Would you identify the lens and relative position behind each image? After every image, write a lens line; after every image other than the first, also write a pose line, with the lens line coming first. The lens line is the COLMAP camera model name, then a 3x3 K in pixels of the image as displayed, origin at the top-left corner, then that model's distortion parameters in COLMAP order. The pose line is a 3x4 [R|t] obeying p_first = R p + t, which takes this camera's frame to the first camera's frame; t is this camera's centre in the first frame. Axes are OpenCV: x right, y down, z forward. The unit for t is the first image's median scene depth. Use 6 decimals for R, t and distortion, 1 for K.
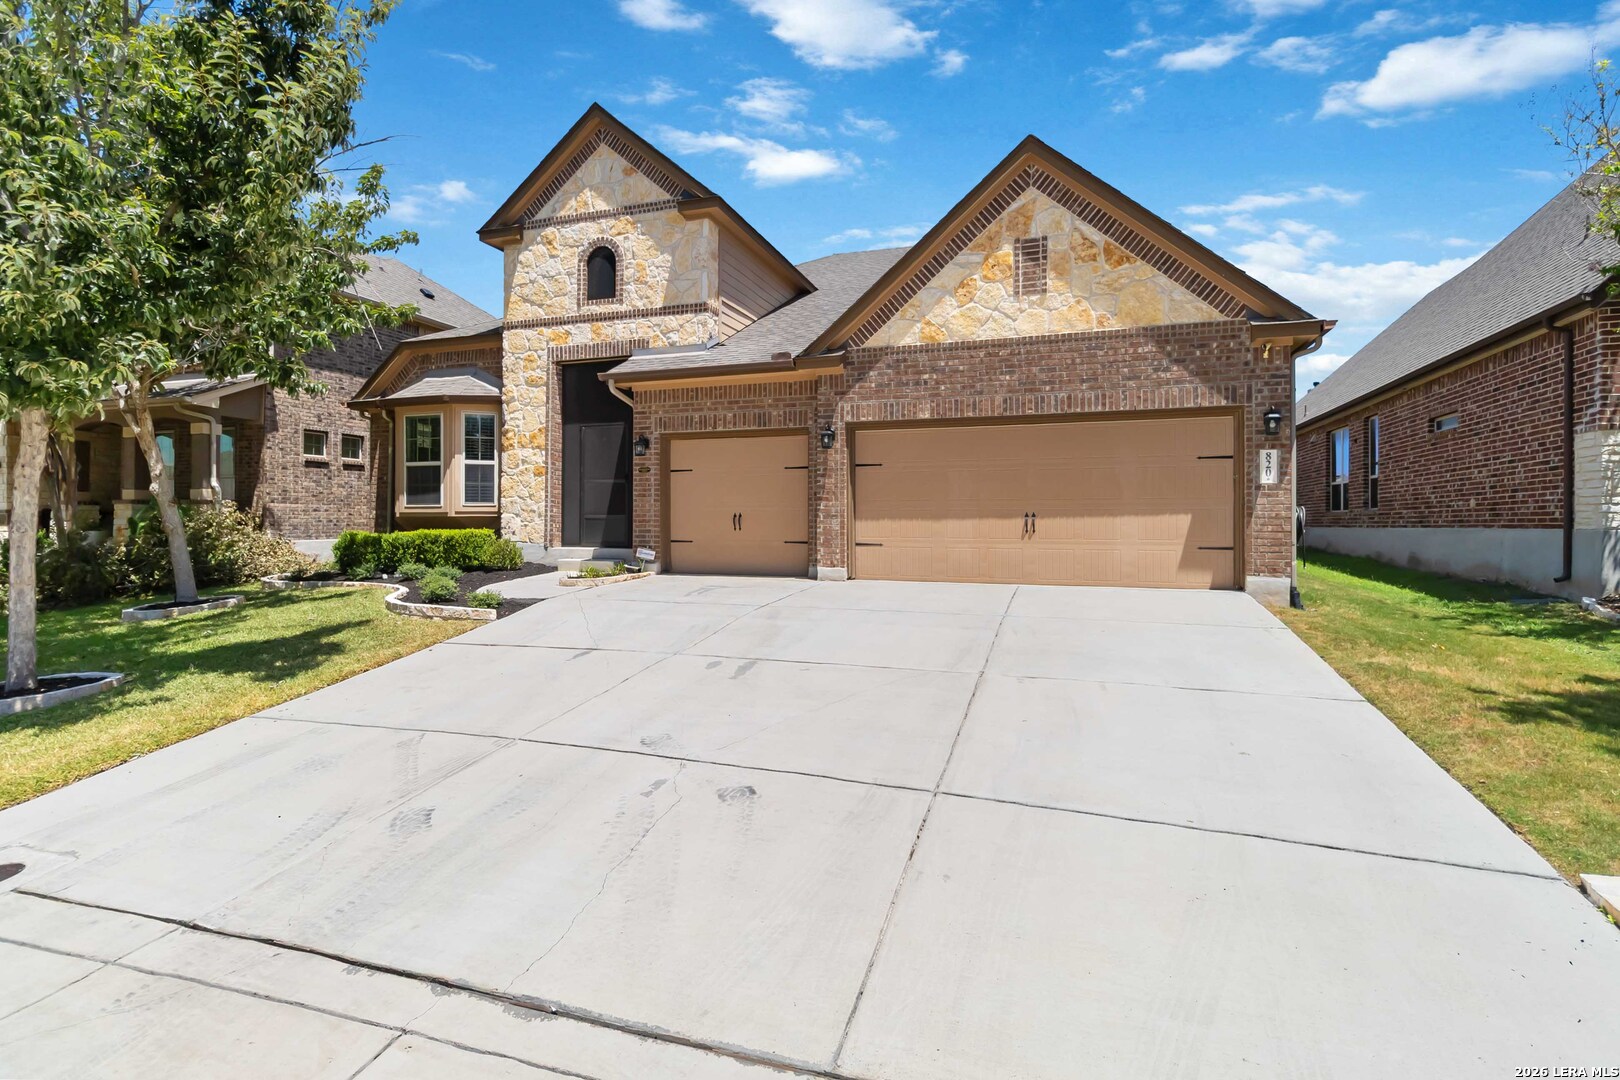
lens RADIAL K [[900.0, 0, 879.1], [0, 900.0, 501.1], [0, 0, 1]] dist [-0.000192, 0.000545]
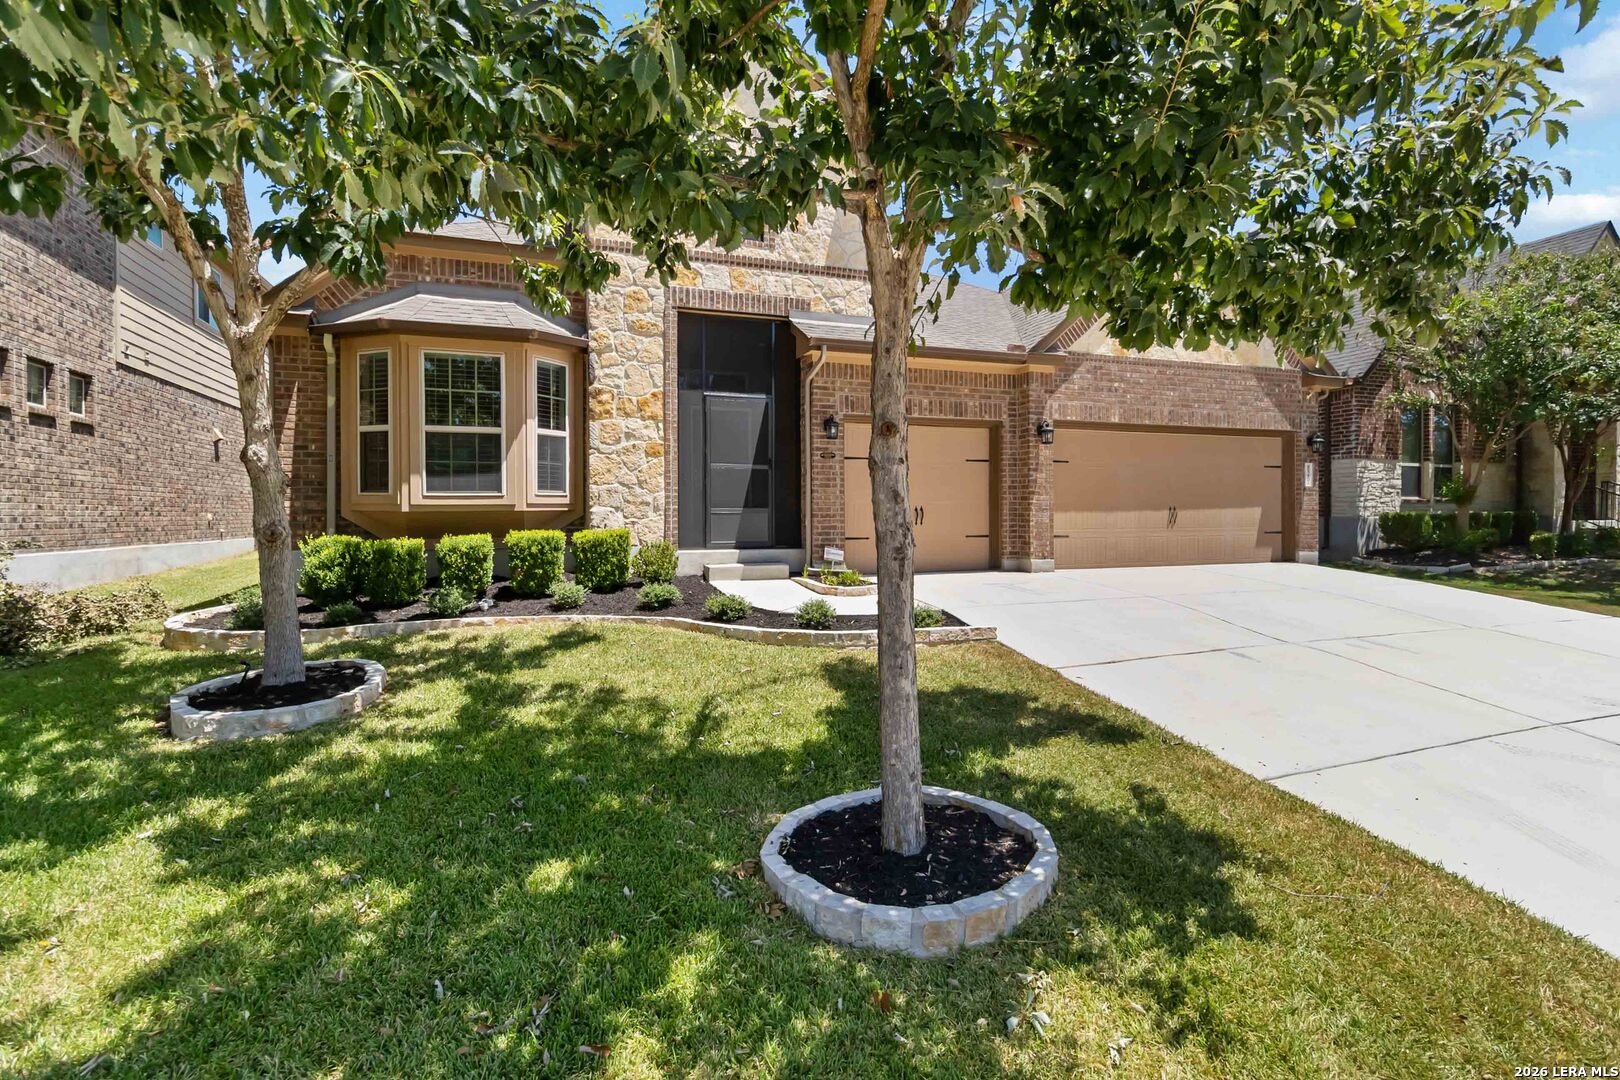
lens RADIAL K [[822.9, 0, 912.2], [0, 822.9, 509.9], [0, 0, 1]] dist [0.000600, -0.000143]
pose [[0.725655, -0.002295, 0.688055, -0.808014], [-0.010916, 0.999830, 0.014847, 0.004645], [-0.687972, -0.018285, 0.725506, 0.414554]]
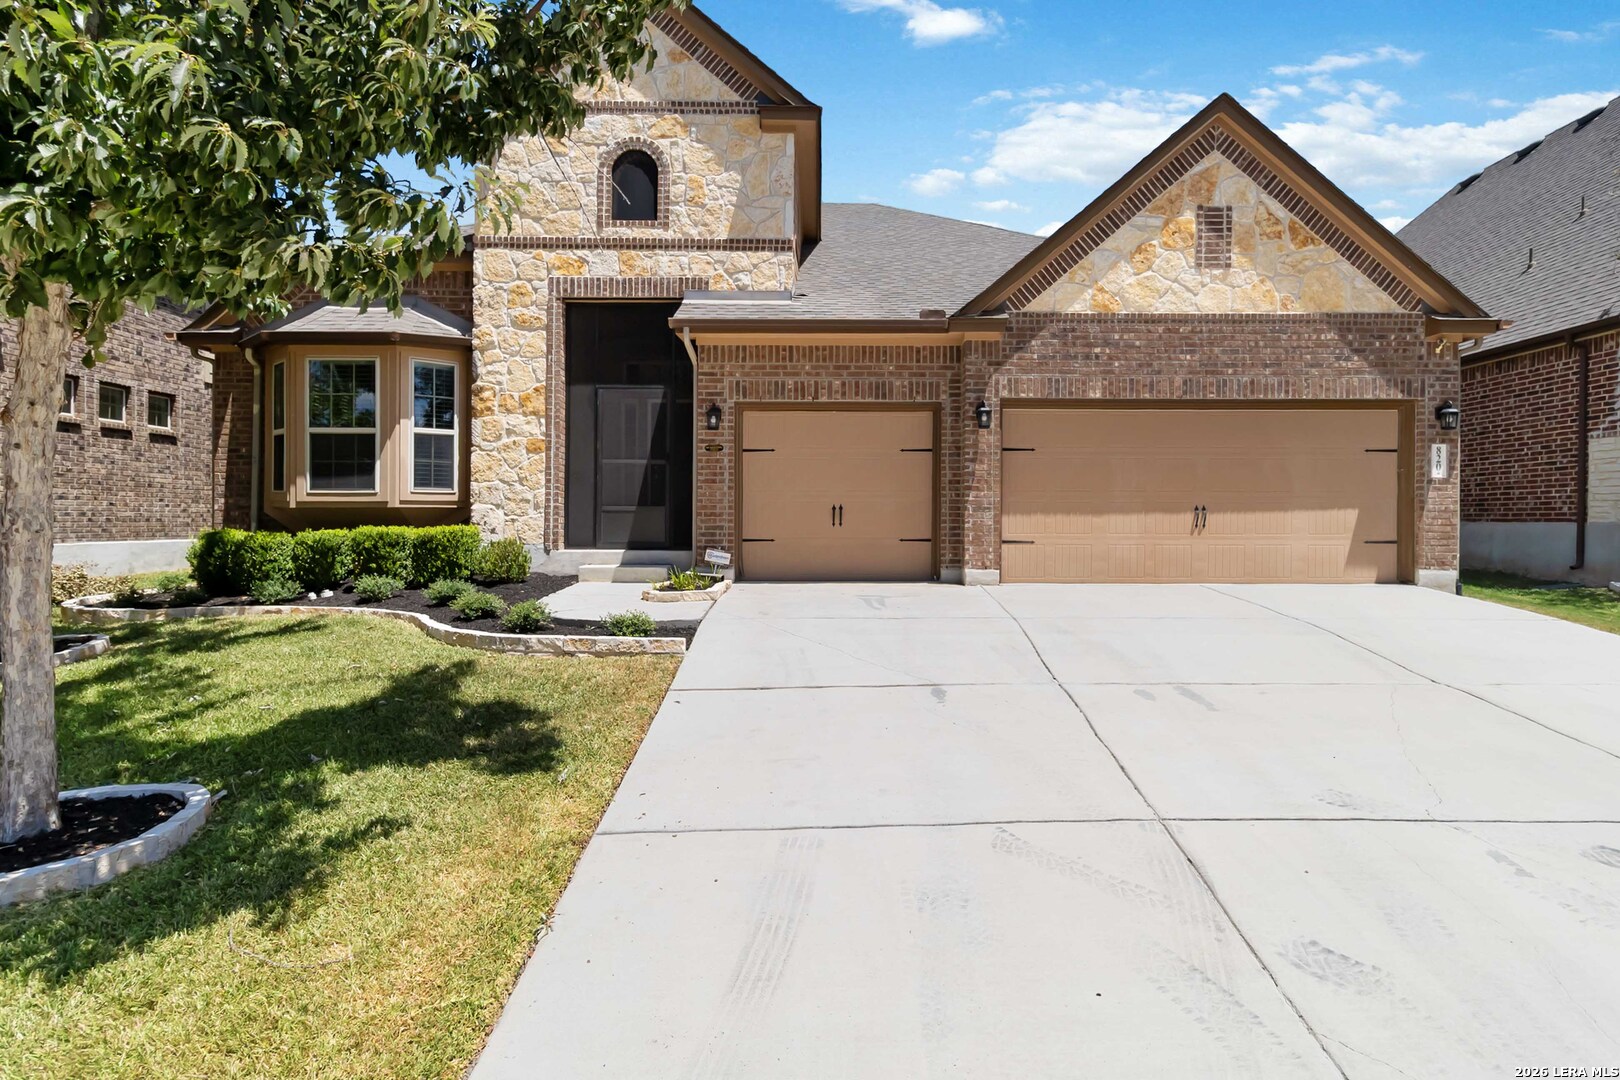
lens RADIAL K [[950.5, 0, 949.6], [0, 950.5, 506.5], [0, 0, 1]] dist [0.002503, -0.001550]
pose [[0.927908, 0.004476, 0.372783, -0.412527], [-0.008588, 0.999919, 0.009370, 0.006497], [-0.372711, -0.011897, 0.927871, 0.183678]]
